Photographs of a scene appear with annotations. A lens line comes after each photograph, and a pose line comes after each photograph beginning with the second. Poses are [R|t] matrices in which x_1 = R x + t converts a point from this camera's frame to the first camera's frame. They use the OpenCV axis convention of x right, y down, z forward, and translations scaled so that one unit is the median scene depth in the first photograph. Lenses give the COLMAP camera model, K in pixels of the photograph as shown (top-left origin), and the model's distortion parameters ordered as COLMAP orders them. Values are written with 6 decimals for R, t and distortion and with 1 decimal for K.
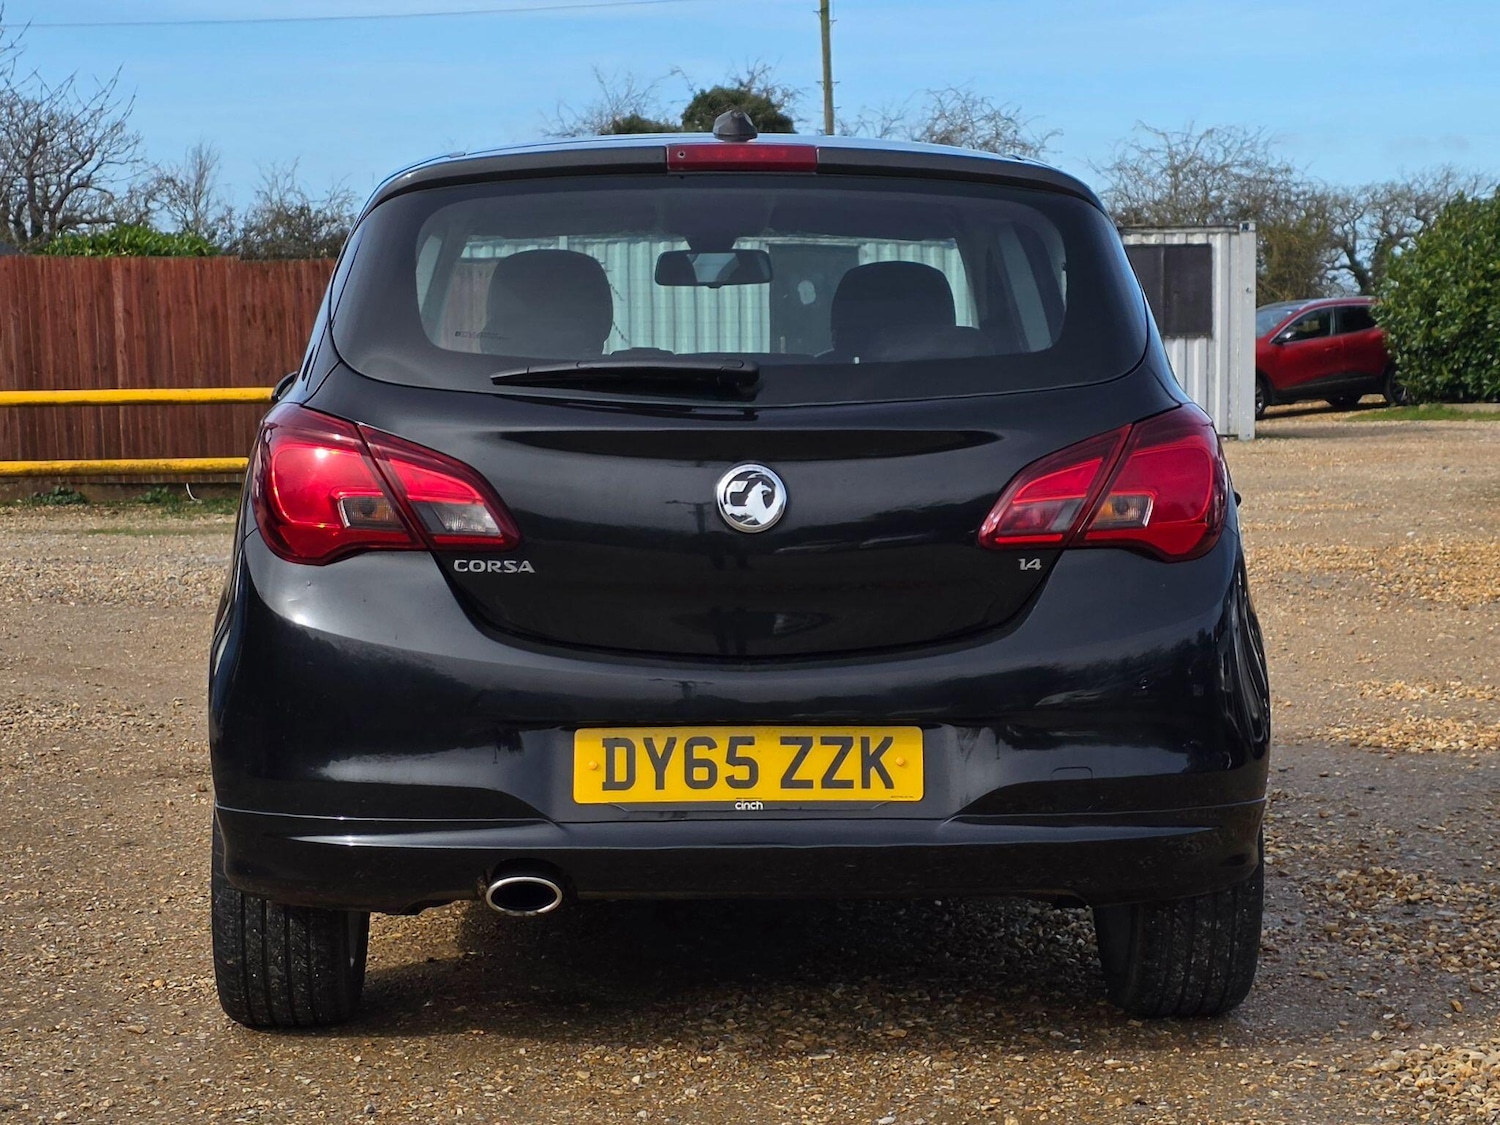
lens RADIAL K [[3273.2, 0, 749.4], [0, 3273.2, 600.5], [0, 0, 1]] dist [0.144617, 0.184791]
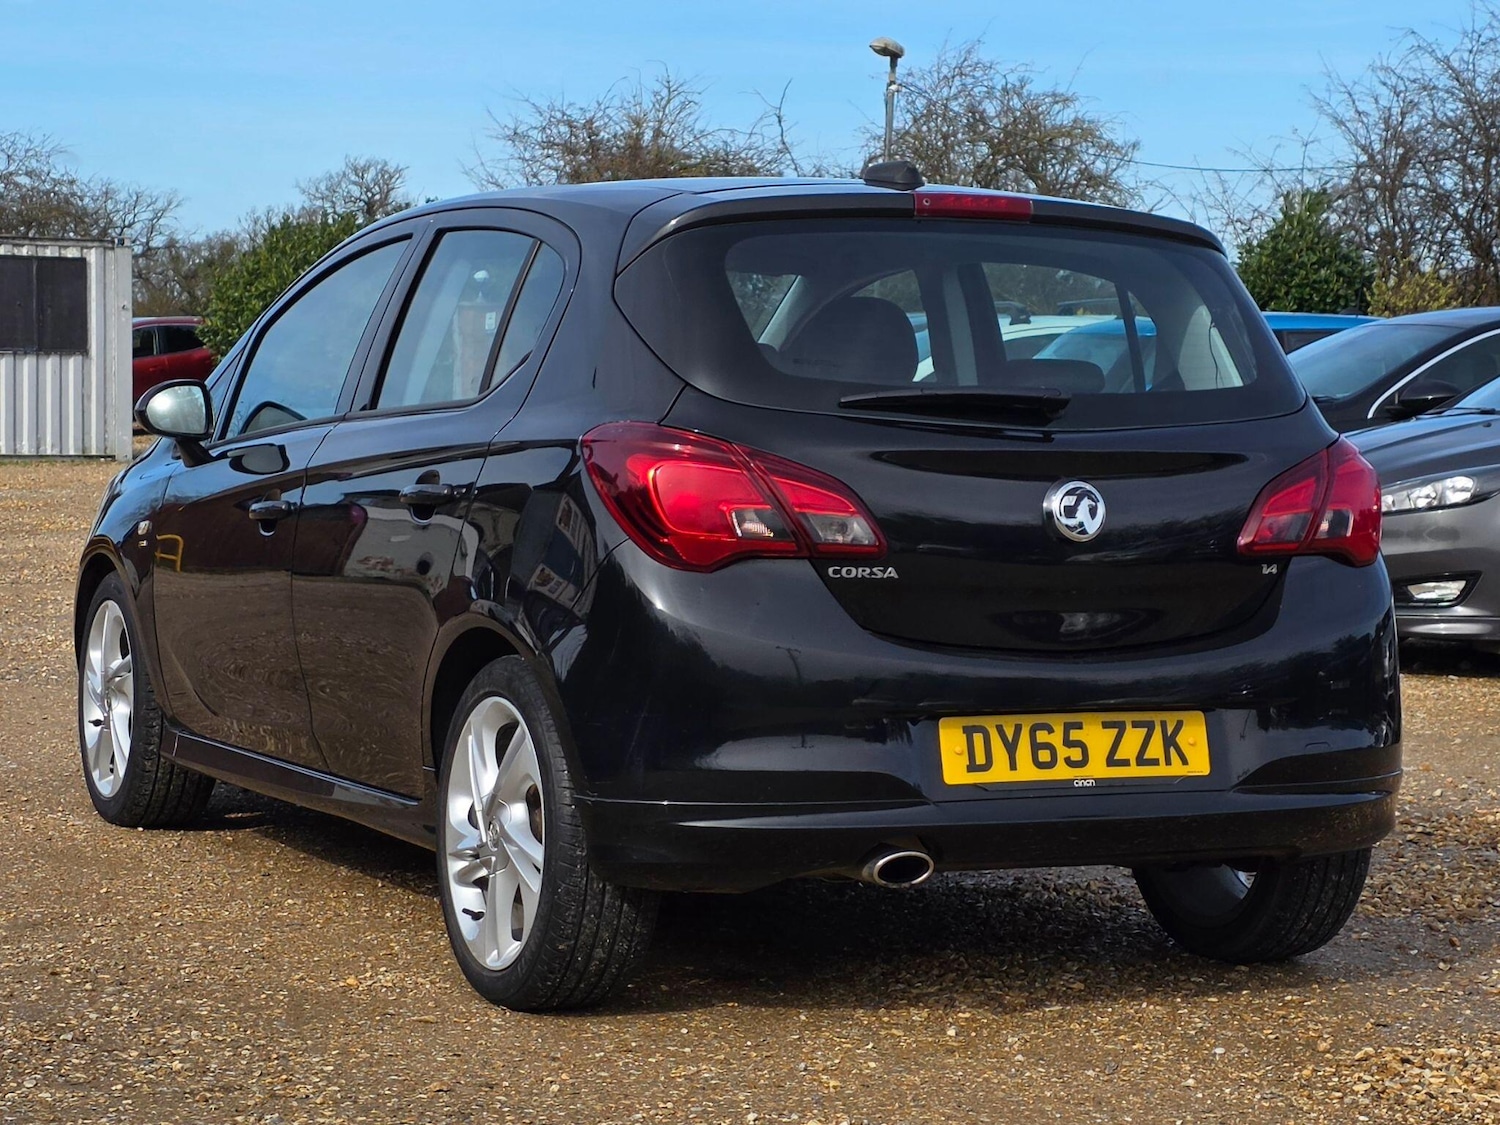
lens RADIAL K [[3417.0, 0, 747.3], [0, 3417.0, 629.6], [0, 0, 1]] dist [0.087505, 0.433917]
pose [[0.918873, -0.009466, 0.394440, -0.563425], [0.009511, 0.999953, 0.001839, 0.006323], [-0.394439, 0.002062, 0.918920, -0.040397]]
